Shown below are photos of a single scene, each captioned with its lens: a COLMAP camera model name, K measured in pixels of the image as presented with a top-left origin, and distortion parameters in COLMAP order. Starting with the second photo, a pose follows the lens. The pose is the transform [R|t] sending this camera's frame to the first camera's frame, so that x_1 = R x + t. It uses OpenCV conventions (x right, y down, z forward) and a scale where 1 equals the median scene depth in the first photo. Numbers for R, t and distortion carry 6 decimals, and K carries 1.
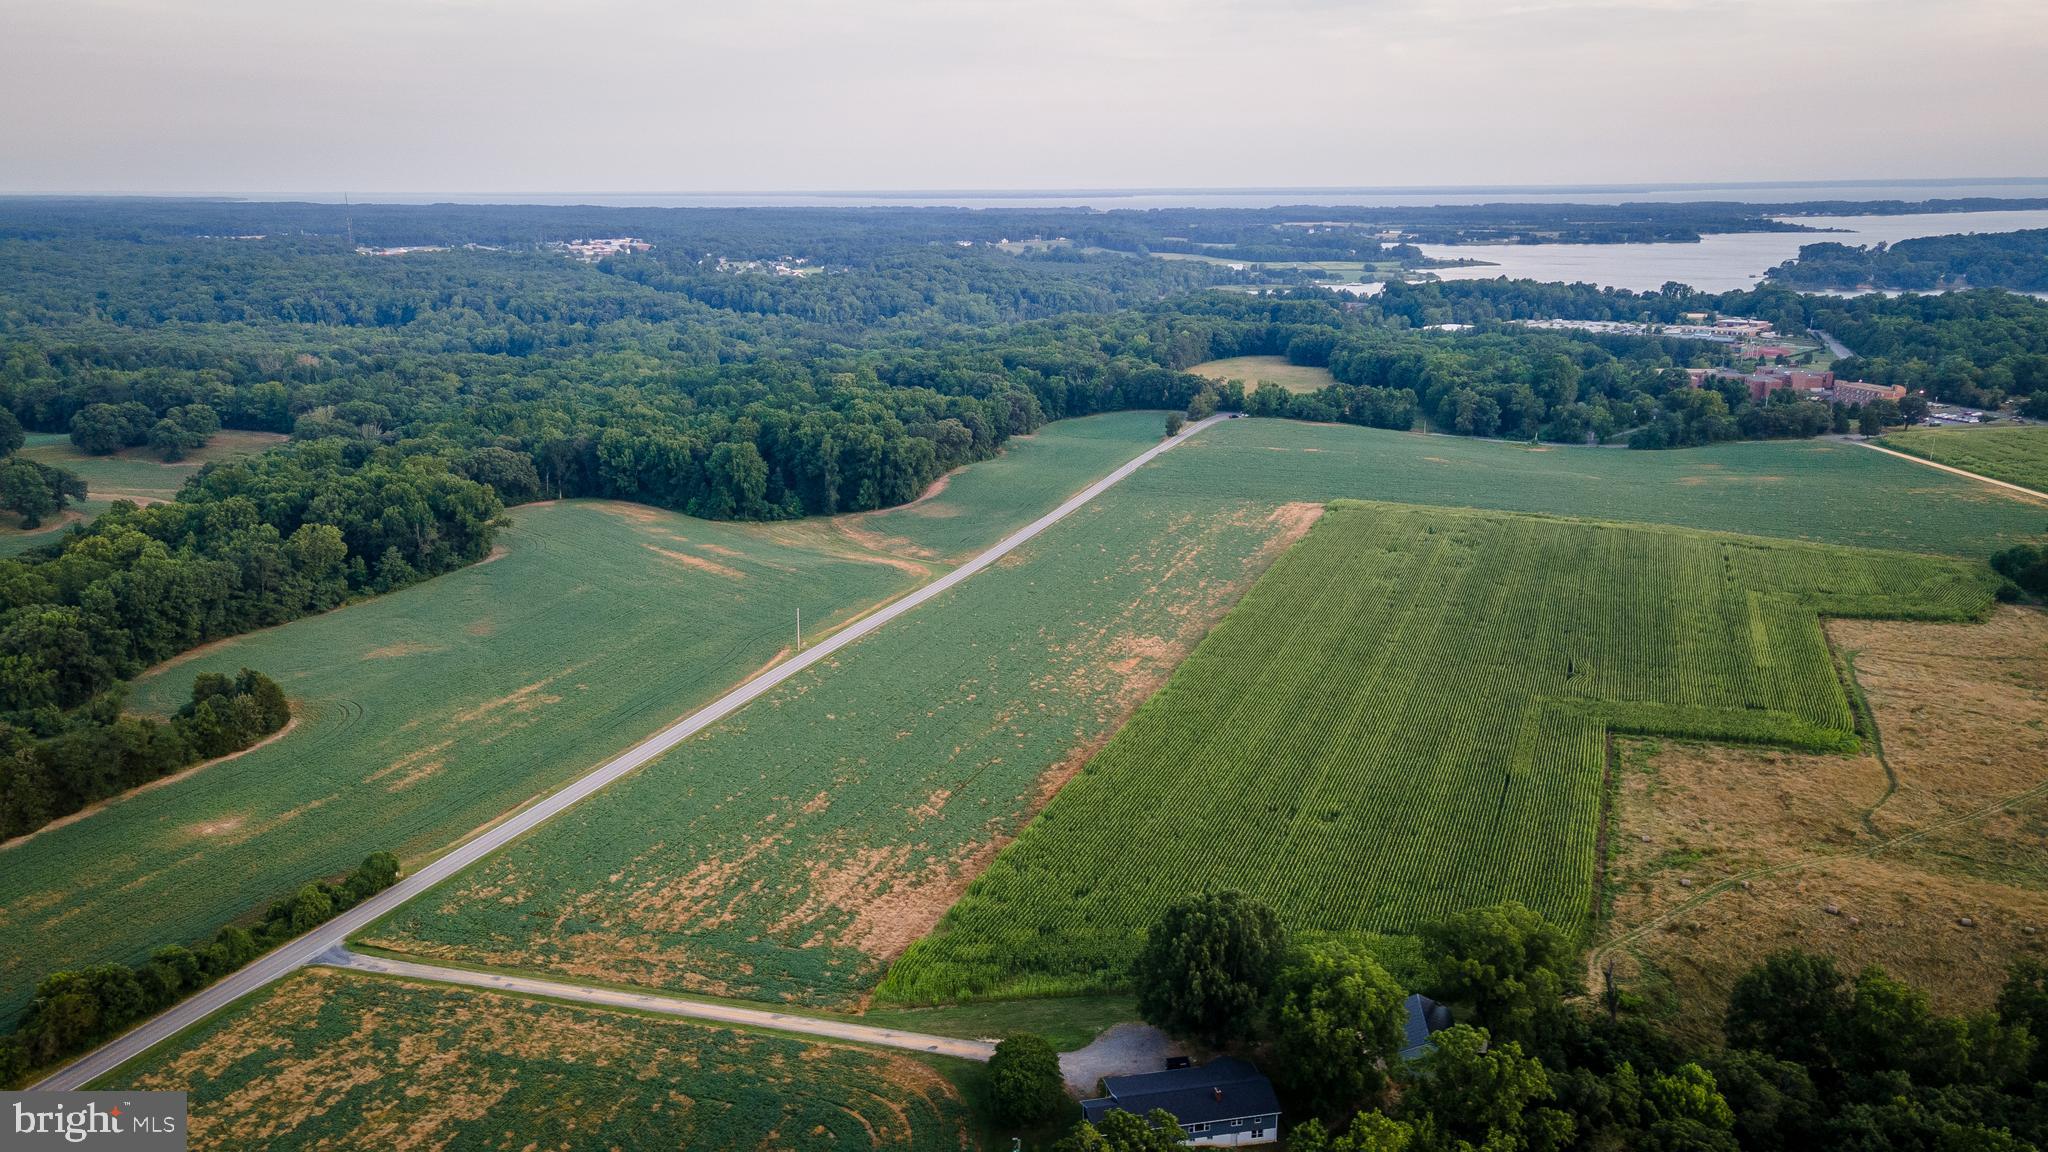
lens RADIAL K [[1483.7, 0, 1030.2], [0, 1483.7, 568.1], [0, 0, 1]] dist [0.036216, 0.012589]
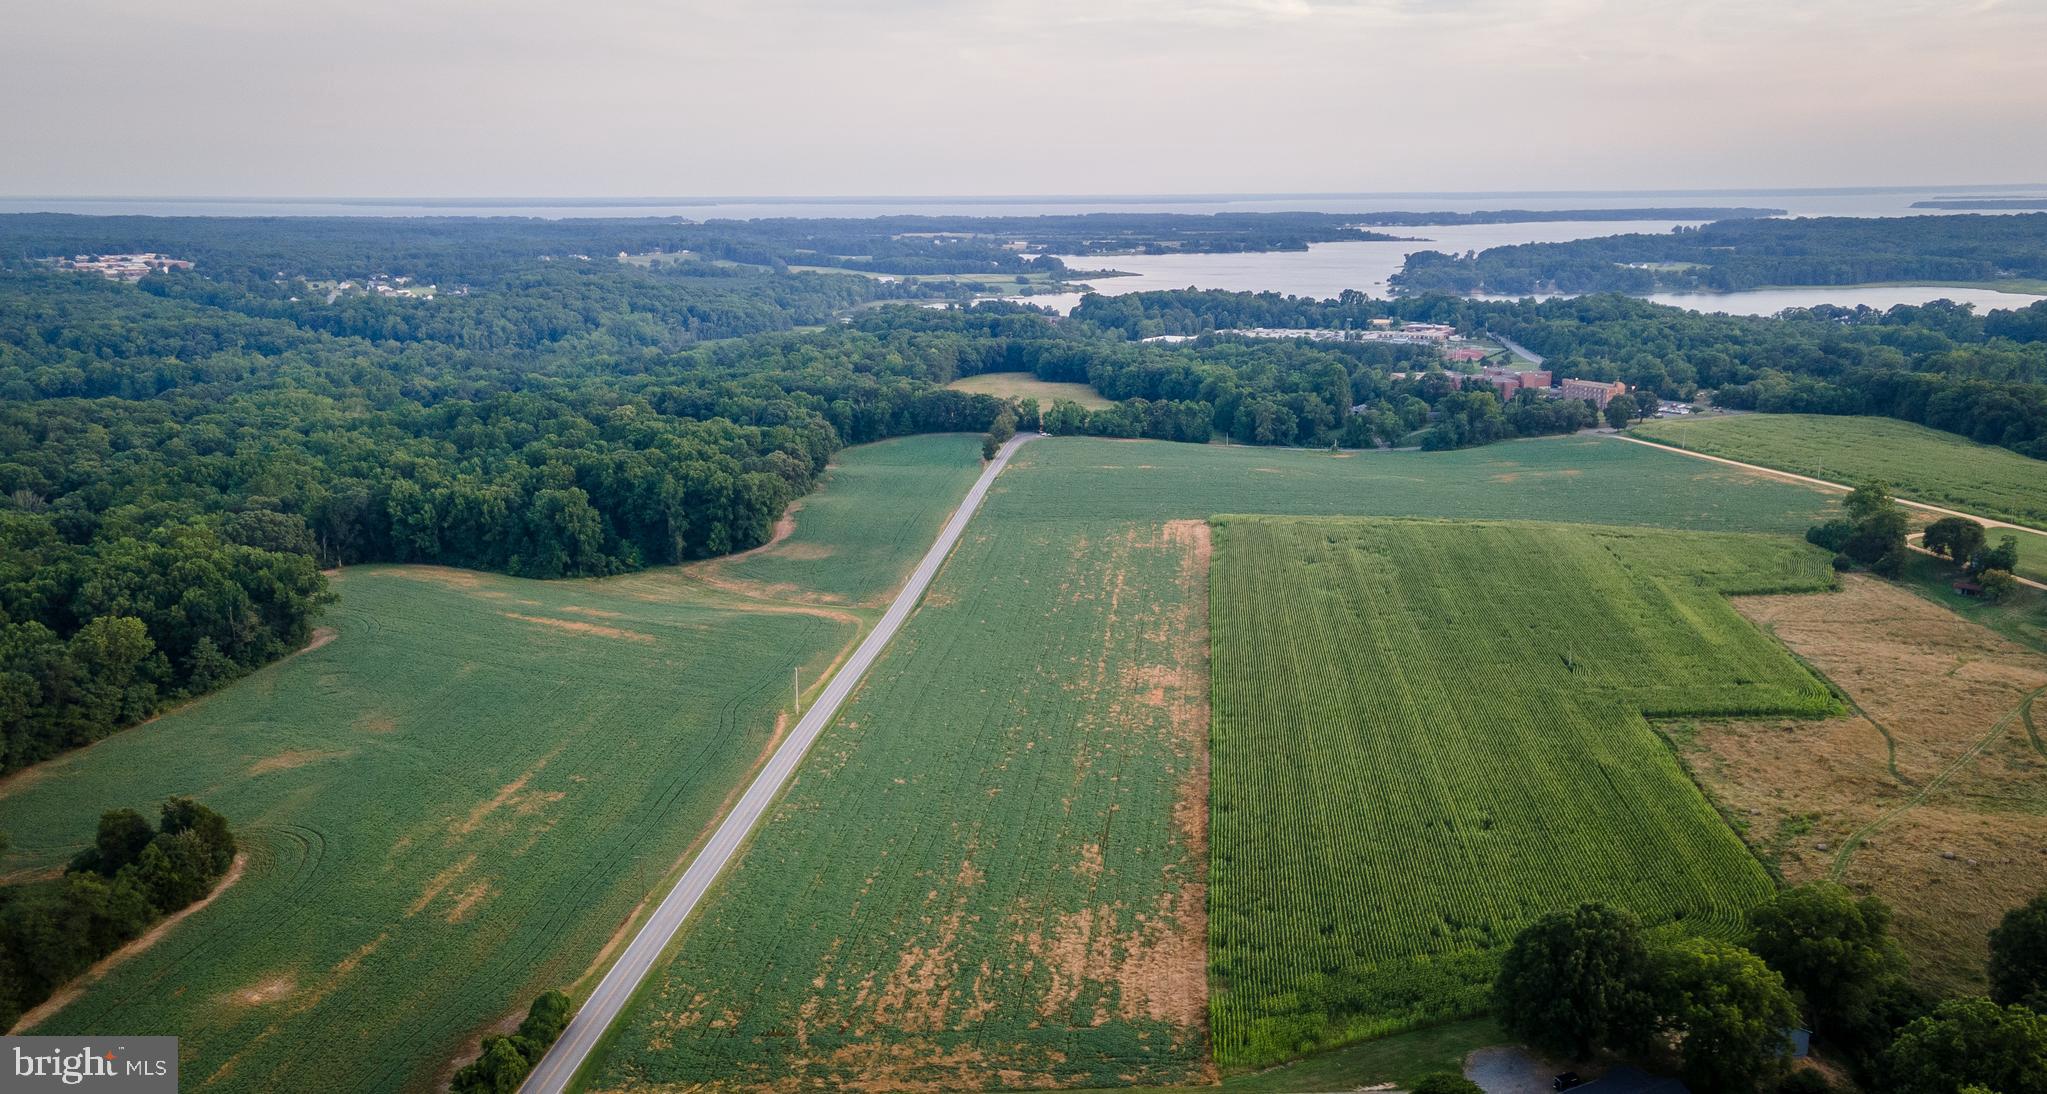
lens RADIAL K [[1555.2, 0, 1069.9], [0, 1555.2, 602.5], [0, 0, 1]] dist [0.031876, 0.014531]
pose [[0.957329, -0.073480, 0.279502, -0.265096], [0.072173, 0.997280, 0.014978, -0.014996], [-0.279842, 0.005834, 0.960028, 0.044266]]
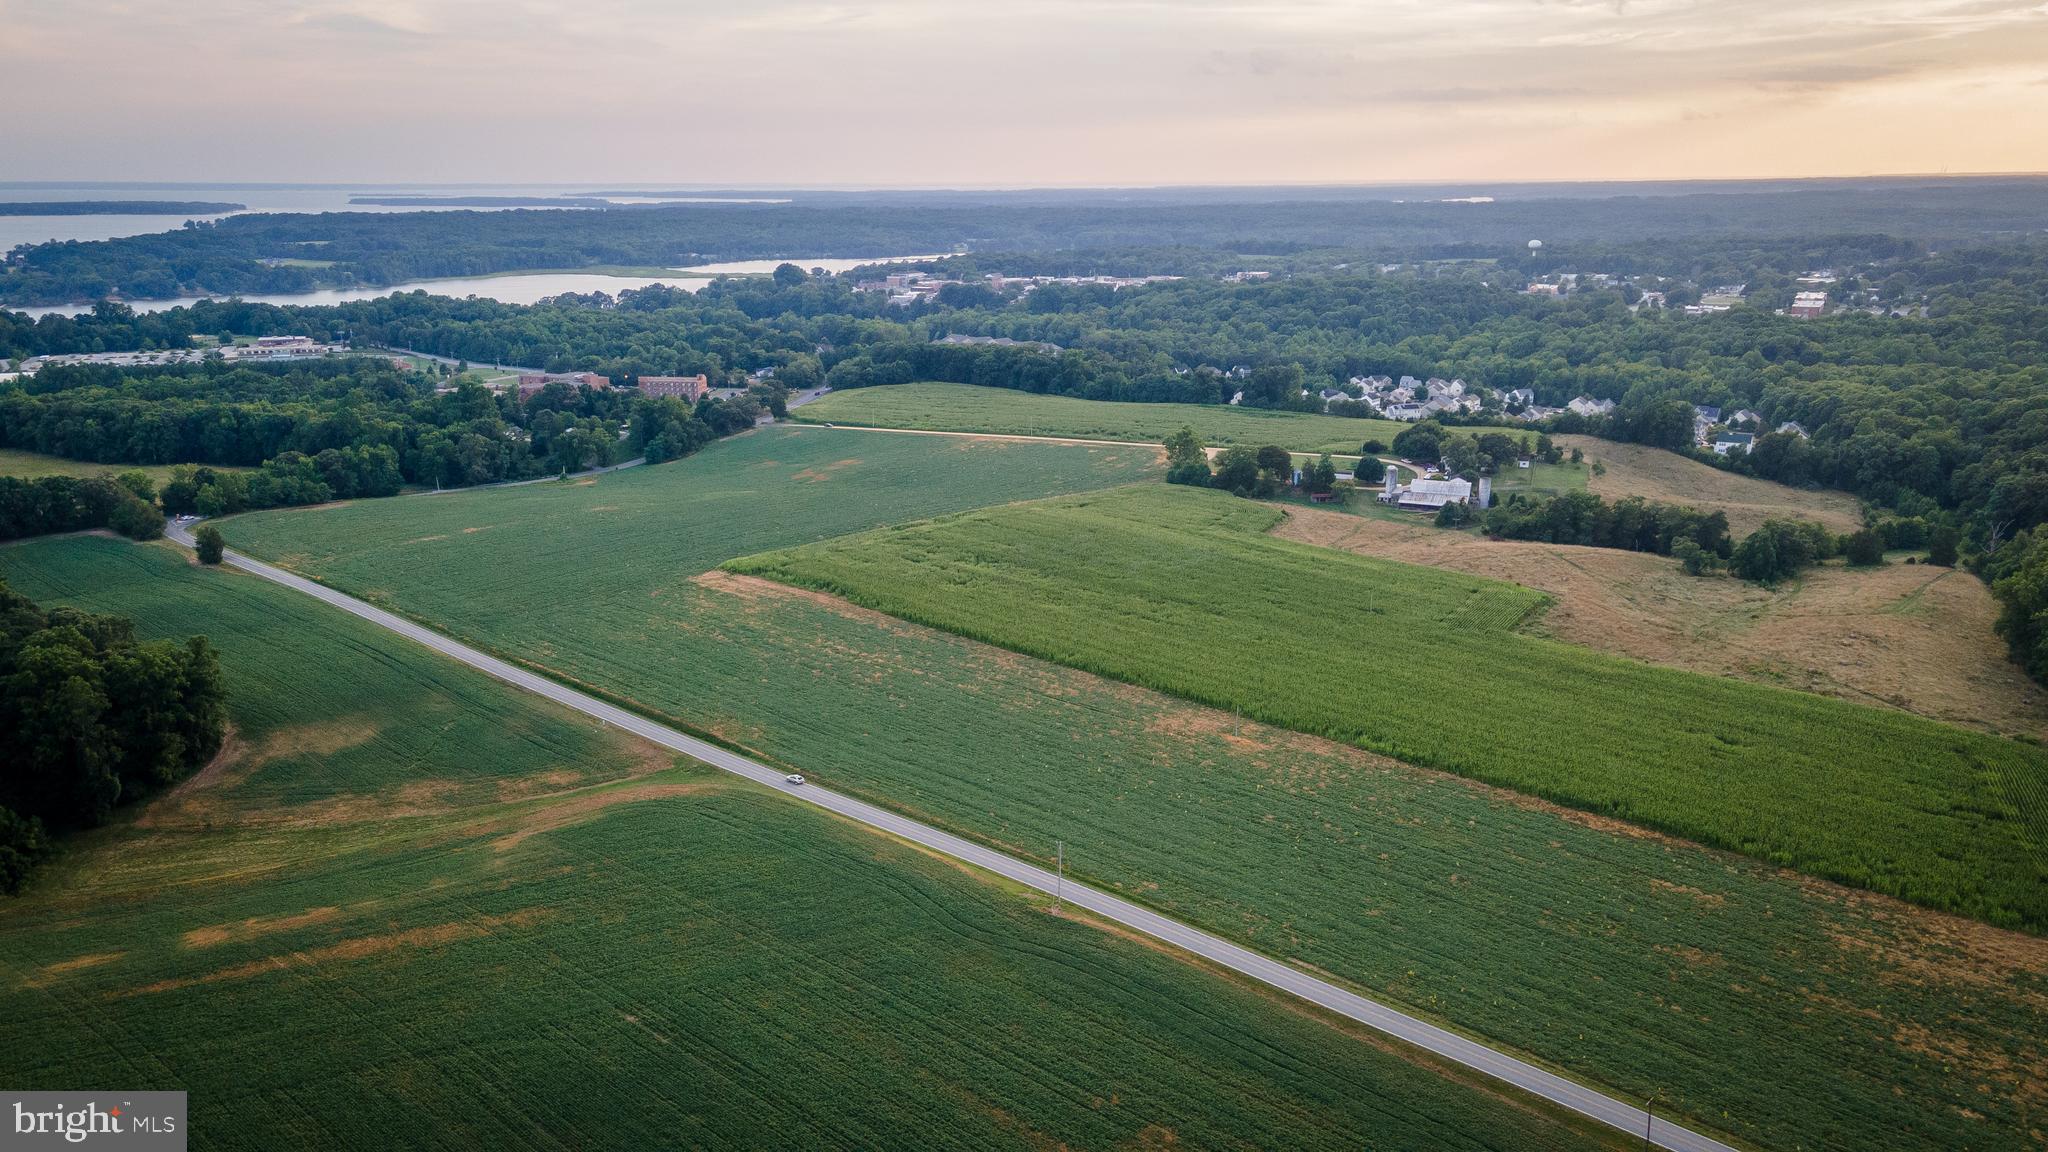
lens RADIAL K [[1483.7, 0, 1021.0], [0, 1483.7, 588.9], [0, 0, 1]] dist [0.036216, 0.012589]
pose [[0.354024, -0.245408, 0.902464, -0.744315], [0.236881, 0.957022, 0.167319, -0.197564], [-0.904740, 0.154542, 0.396941, 0.759101]]
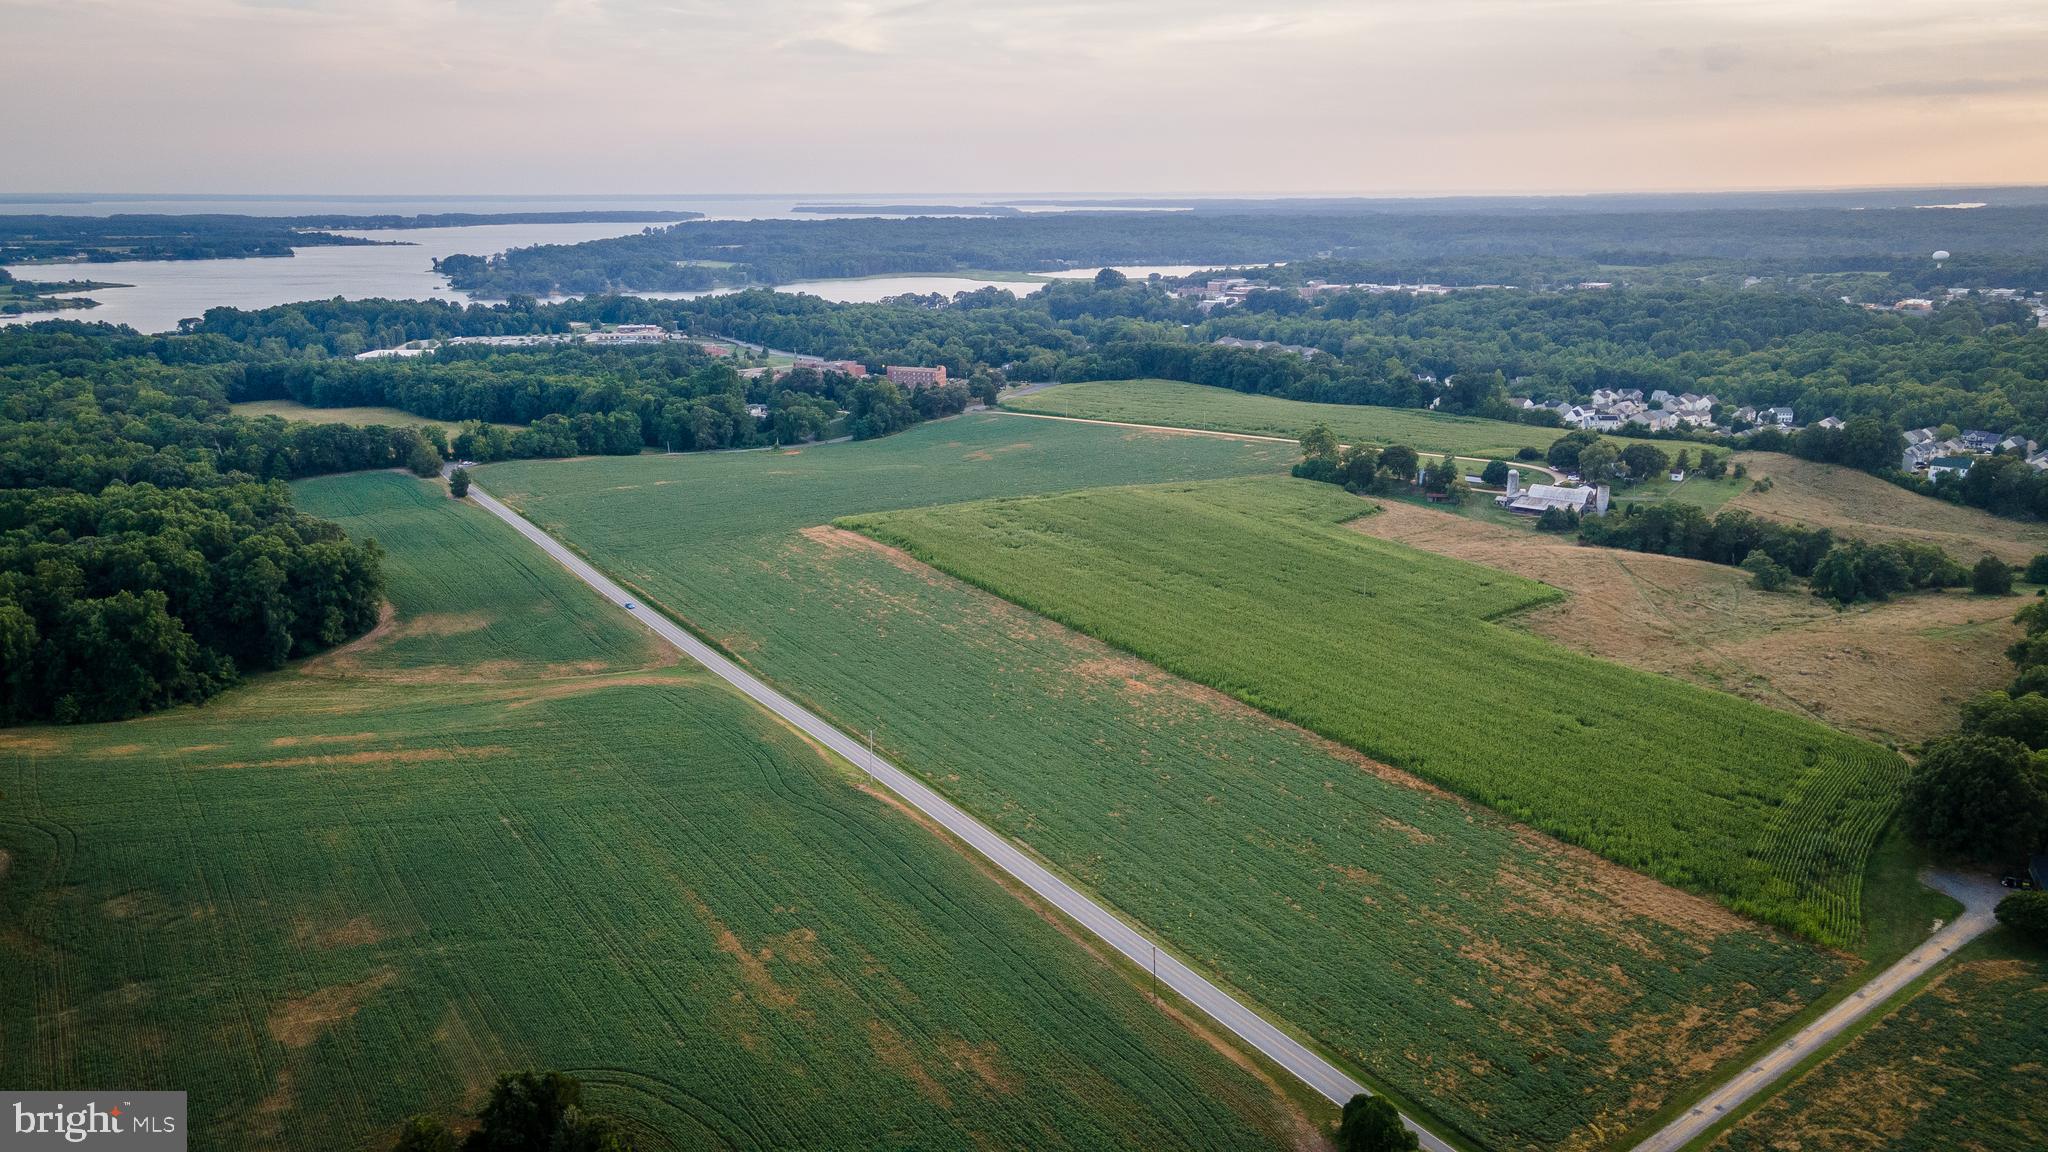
lens RADIAL K [[1483.7, 0, 1020.7], [0, 1483.7, 577.5], [0, 0, 1]] dist [0.036216, 0.012589]
pose [[0.590150, -0.201915, 0.781635, -0.734871], [0.203740, 0.974127, 0.097813, -0.117373], [-0.781161, 0.101526, 0.616019, 0.449249]]
